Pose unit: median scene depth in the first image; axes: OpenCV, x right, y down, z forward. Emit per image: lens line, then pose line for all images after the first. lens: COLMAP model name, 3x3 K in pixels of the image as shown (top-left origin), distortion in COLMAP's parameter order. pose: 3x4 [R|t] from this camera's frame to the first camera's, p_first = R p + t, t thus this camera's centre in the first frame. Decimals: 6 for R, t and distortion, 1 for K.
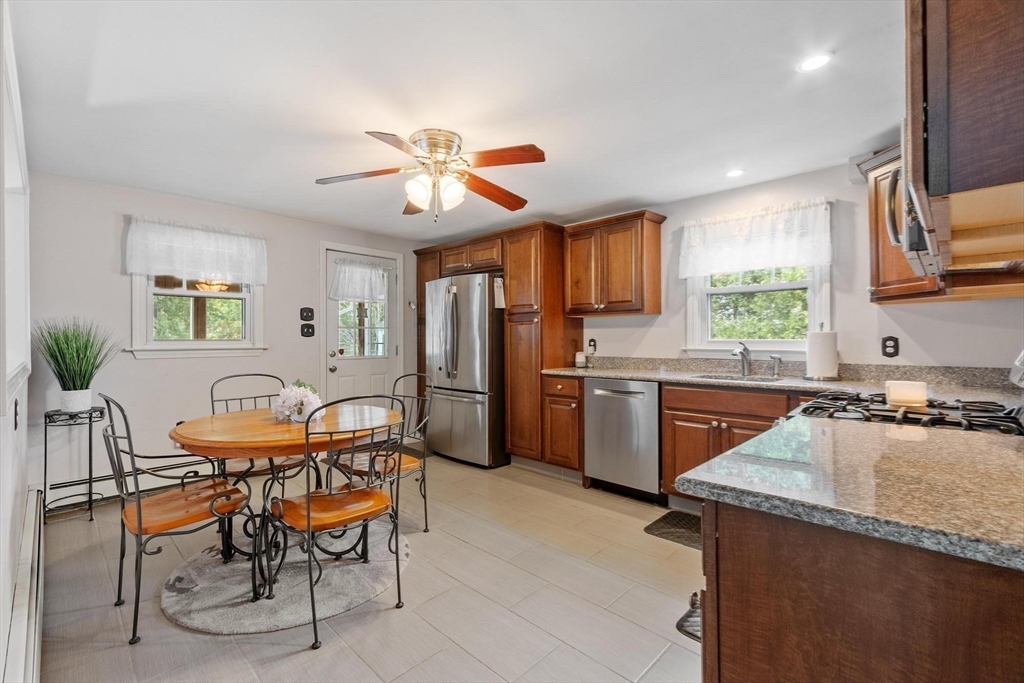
lens RADIAL K [[464.3, 0, 513.7], [0, 464.3, 340.1], [0, 0, 1]] dist [0.000283, -0.000195]
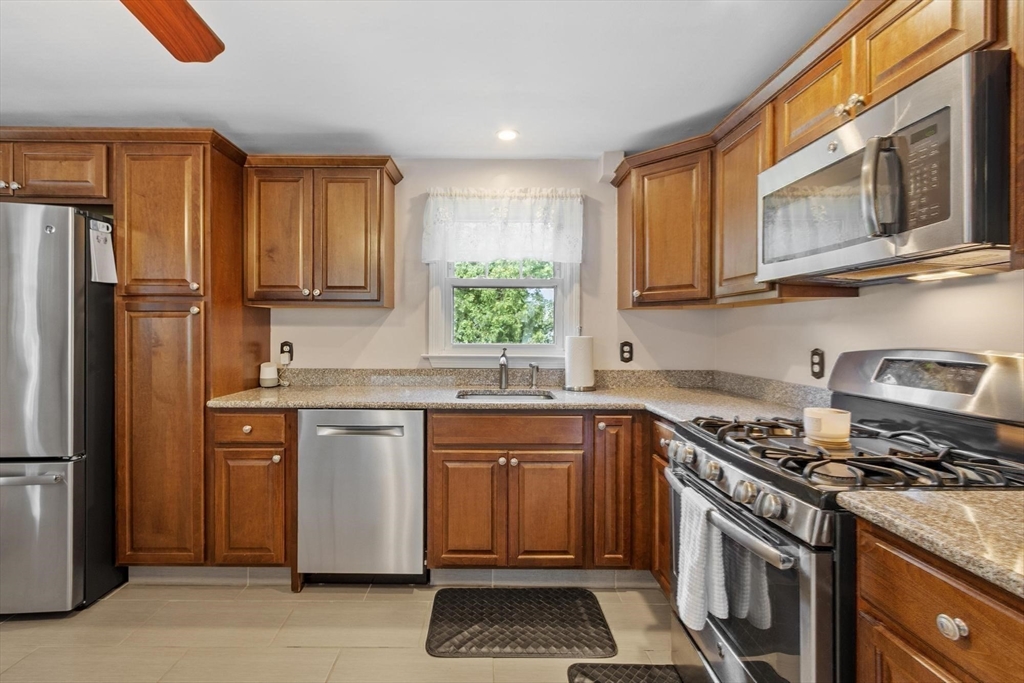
lens RADIAL K [[464.3, 0, 495.9], [0, 464.3, 337.3], [0, 0, 1]] dist [0.000283, -0.000195]
pose [[0.738067, 0.001915, 0.674725, -0.059814], [-0.009146, 0.999932, 0.007167, -0.017976], [-0.674665, -0.011460, 0.738035, 0.367269]]
